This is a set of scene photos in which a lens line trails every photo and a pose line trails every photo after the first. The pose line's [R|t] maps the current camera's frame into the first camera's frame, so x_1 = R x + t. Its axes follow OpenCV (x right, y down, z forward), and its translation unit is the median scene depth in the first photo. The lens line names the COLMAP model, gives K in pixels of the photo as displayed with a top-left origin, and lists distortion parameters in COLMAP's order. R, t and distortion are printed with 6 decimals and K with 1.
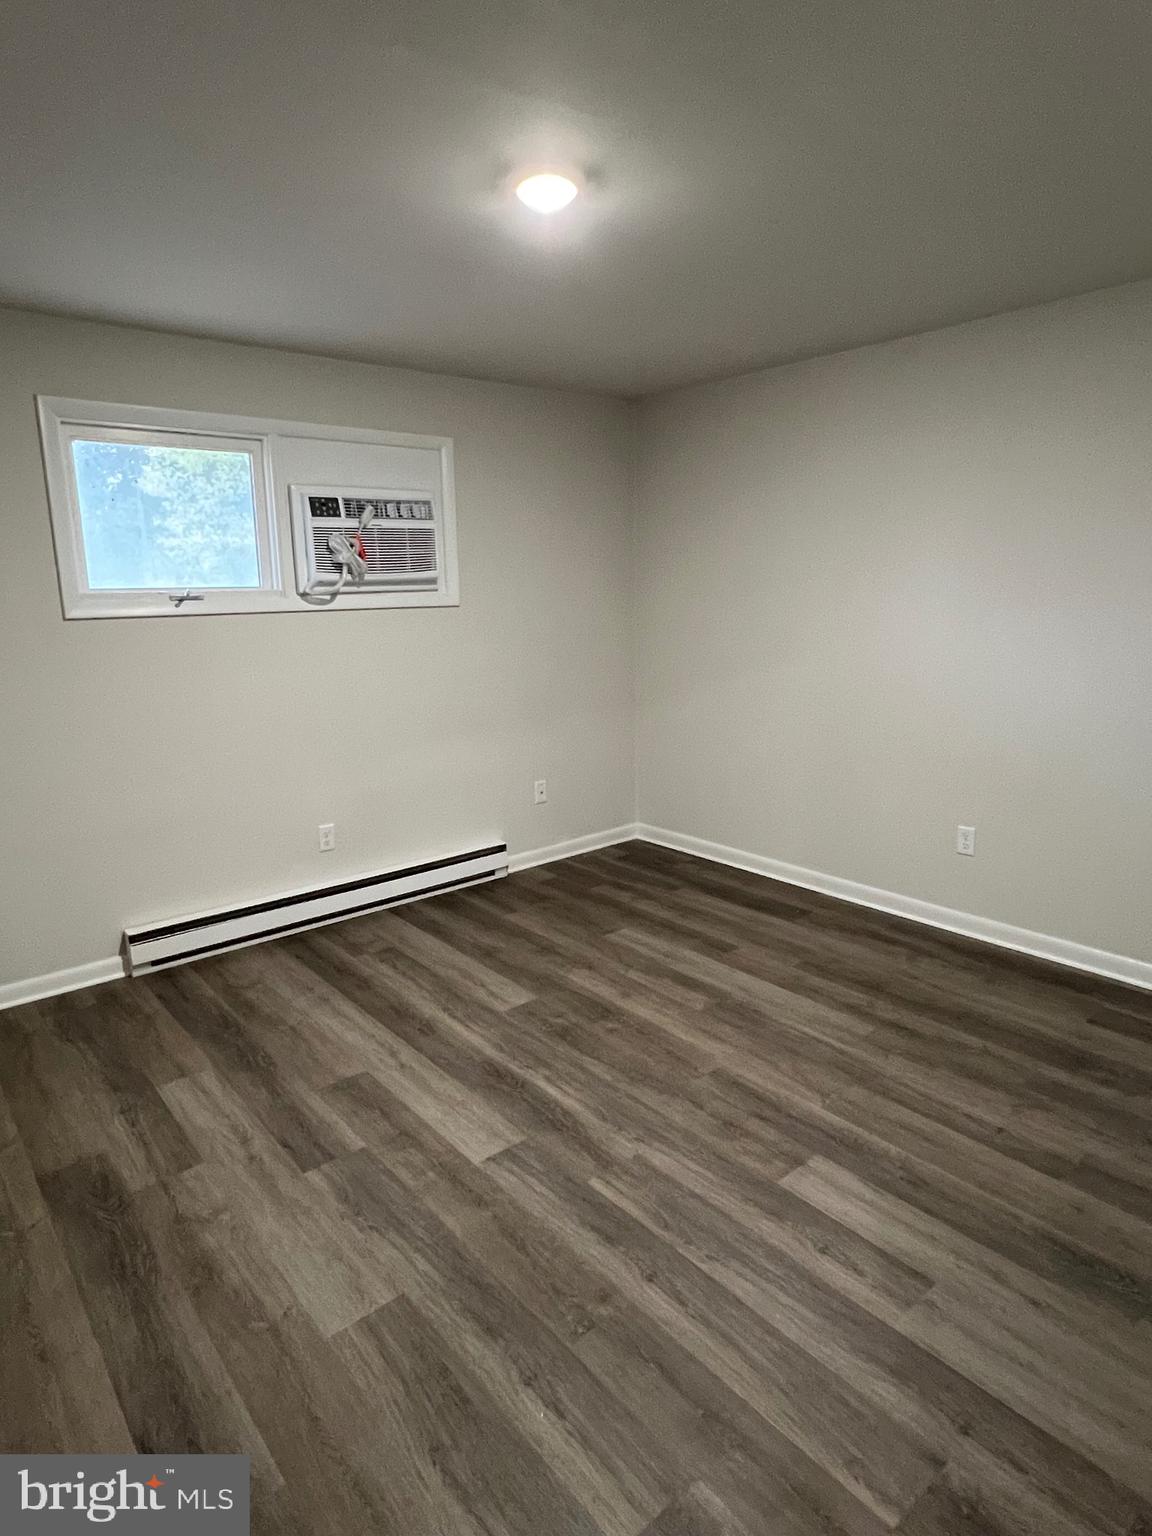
lens RADIAL K [[895.4, 0, 519.5], [0, 895.4, 772.4], [0, 0, 1]] dist [-0.002622, 0.072008]
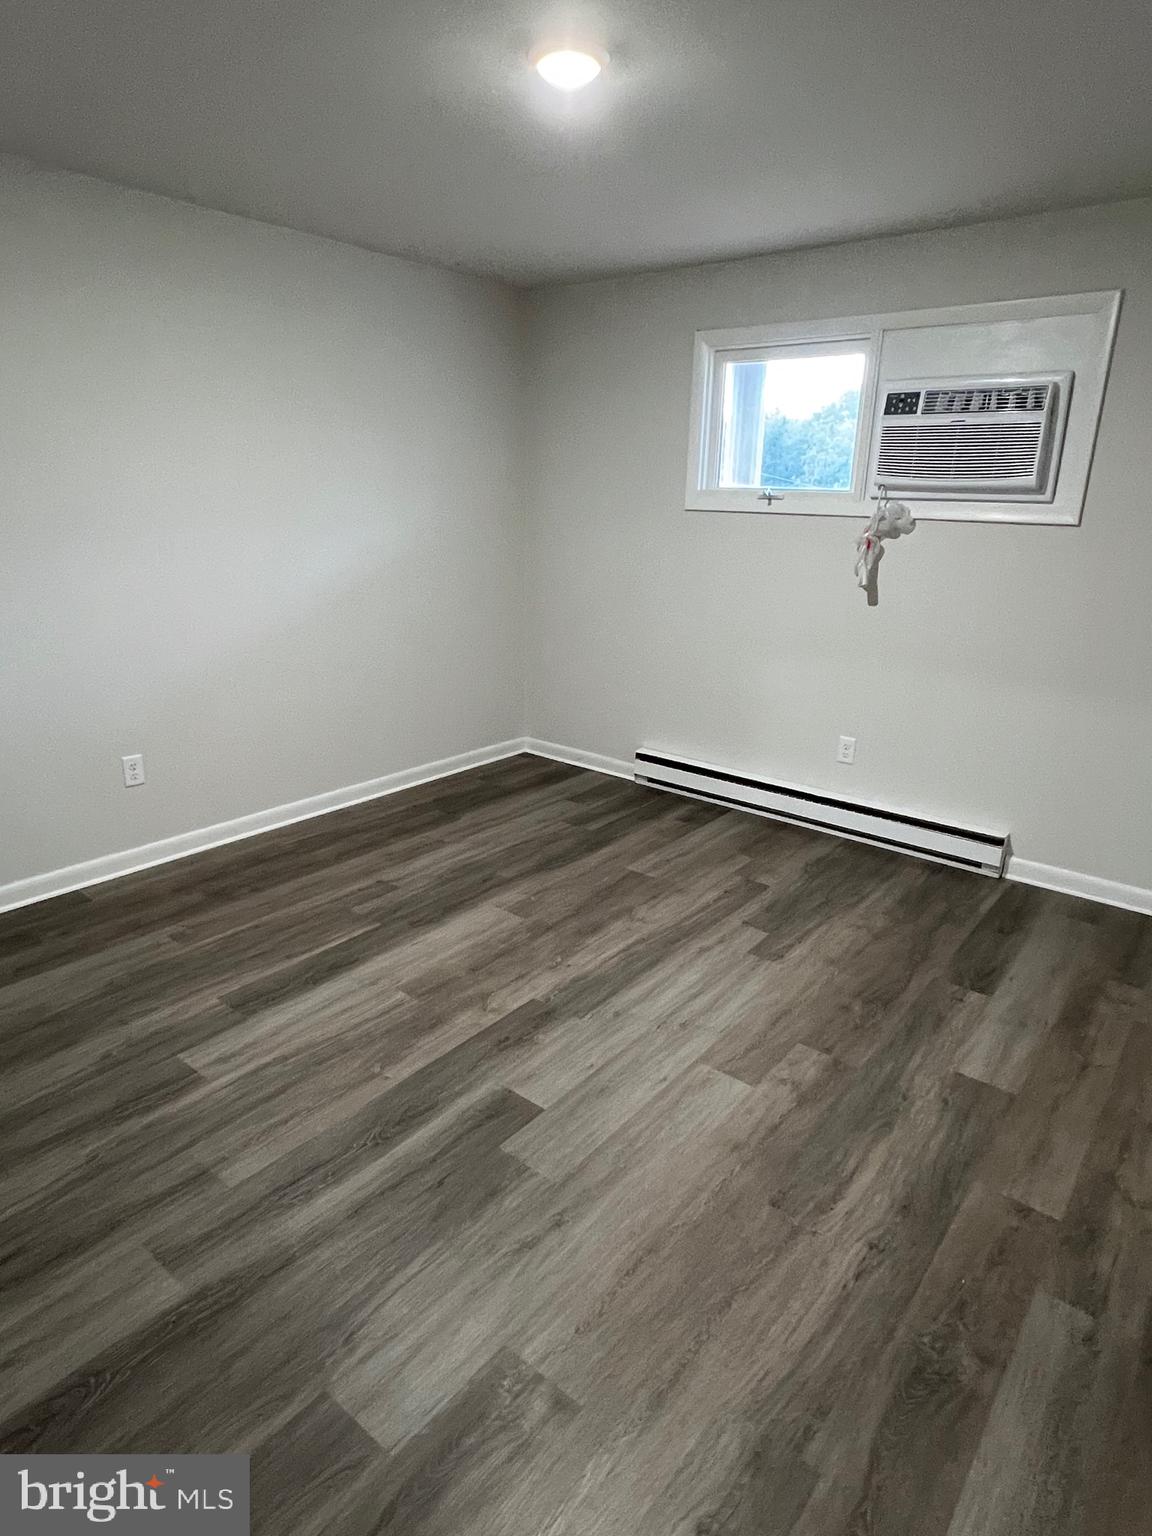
lens RADIAL K [[866.8, 0, 584.0], [0, 866.8, 765.1], [0, 0, 1]] dist [-0.008649, -0.000402]
pose [[0.221332, 0.324073, -0.919777, 0.651919], [-0.221294, 0.935255, 0.276275, -0.121697], [0.949759, 0.142392, 0.278717, 0.494977]]
